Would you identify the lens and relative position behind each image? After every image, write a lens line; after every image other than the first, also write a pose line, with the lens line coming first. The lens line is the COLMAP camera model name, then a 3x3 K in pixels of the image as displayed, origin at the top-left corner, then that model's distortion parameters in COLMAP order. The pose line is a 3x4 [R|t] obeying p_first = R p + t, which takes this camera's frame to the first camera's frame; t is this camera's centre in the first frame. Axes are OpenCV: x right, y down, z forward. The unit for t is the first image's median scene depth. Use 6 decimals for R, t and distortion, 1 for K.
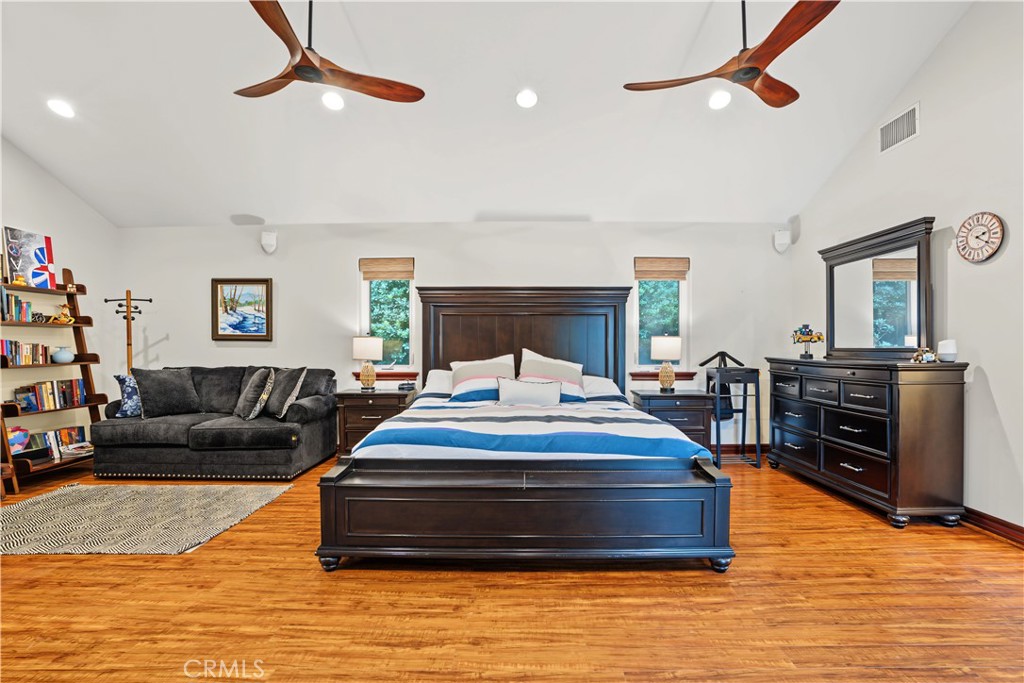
lens RADIAL K [[478.9, 0, 518.7], [0, 478.9, 349.0], [0, 0, 1]] dist [-0.066486, 0.024965]
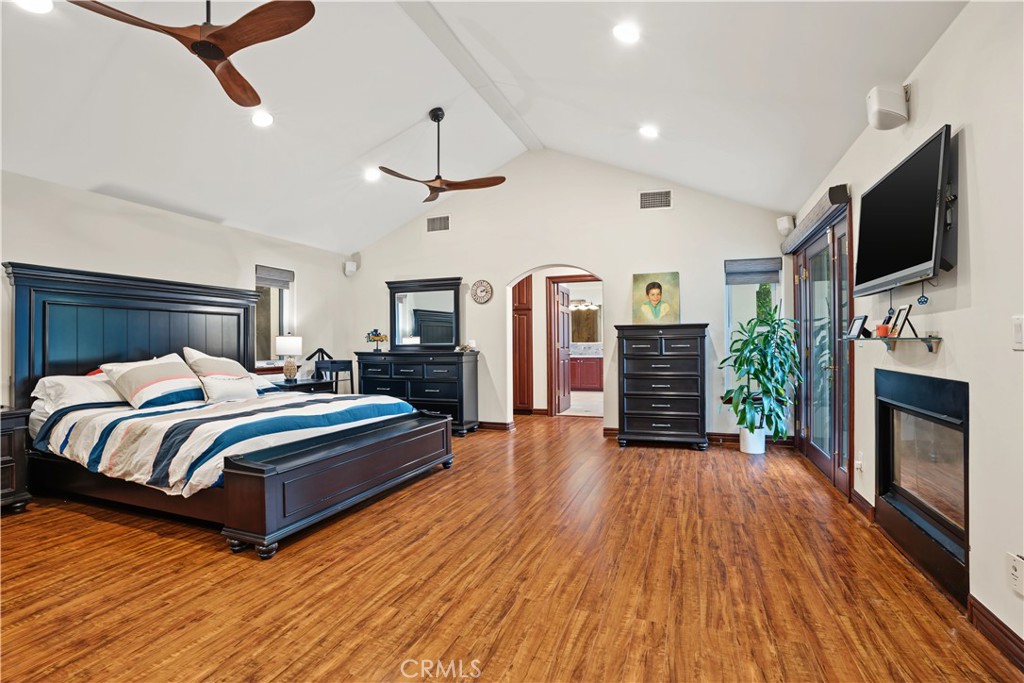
lens RADIAL K [[474.4, 0, 512.0], [0, 474.4, 341.5], [0, 0, 1]] dist [-0.066847, 0.025840]
pose [[0.348667, 0.002505, 0.937243, -0.722072], [0.010833, 0.999919, -0.006703, 0.001626], [-0.937184, 0.012491, 0.348612, 0.076981]]
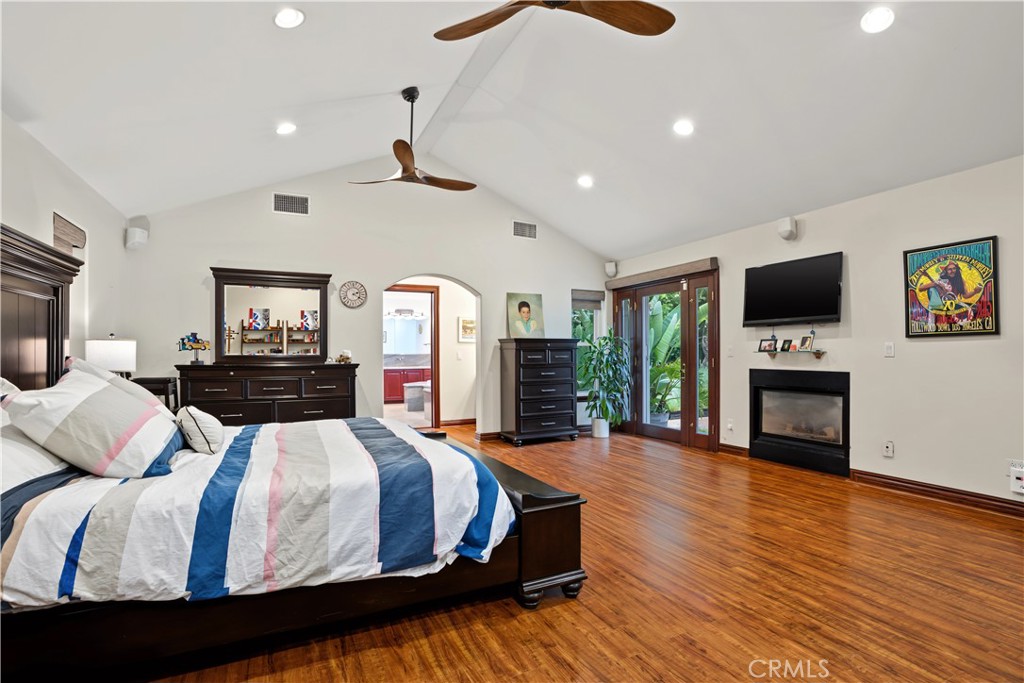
lens RADIAL K [[486.0, 0, 514.0], [0, 486.0, 348.5], [0, 0, 1]] dist [-0.073464, 0.029278]
pose [[-0.448418, 0.011843, 0.893746, -0.730415], [0.006797, 0.999928, -0.009840, -0.001830], [-0.893798, 0.001662, -0.448466, 0.931573]]
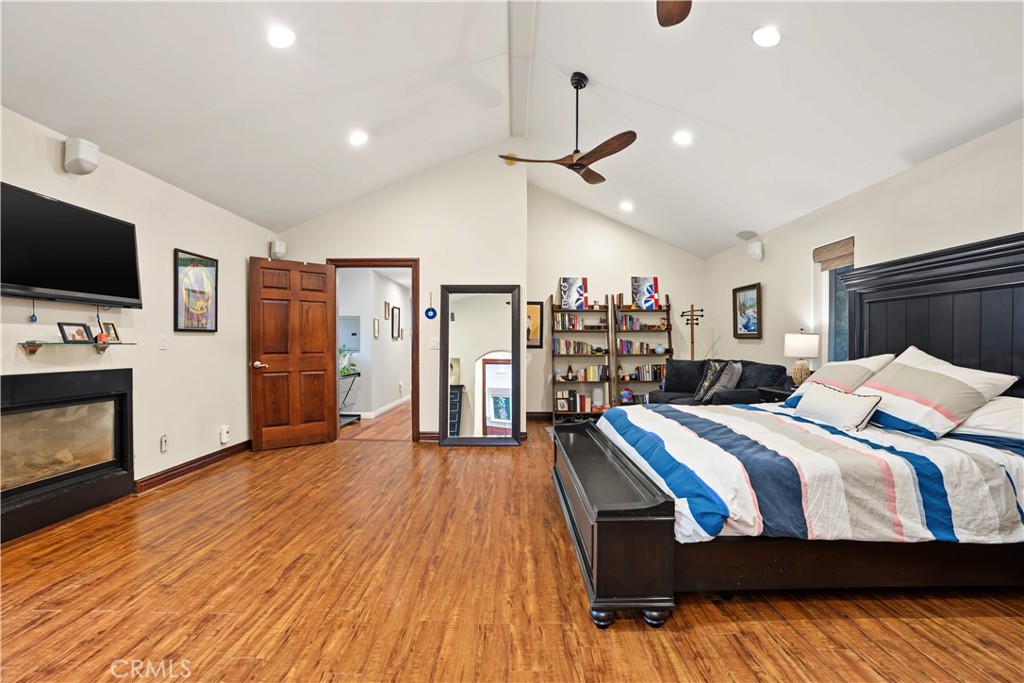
lens RADIAL K [[478.9, 0, 518.7], [0, 478.9, 349.0], [0, 0, 1]] dist [-0.066486, 0.024965]
pose [[0.019032, 0.010960, -0.999759, 0.742792], [-0.003313, 0.999935, 0.010899, -0.003274], [0.999813, 0.003105, 0.019067, 0.511826]]
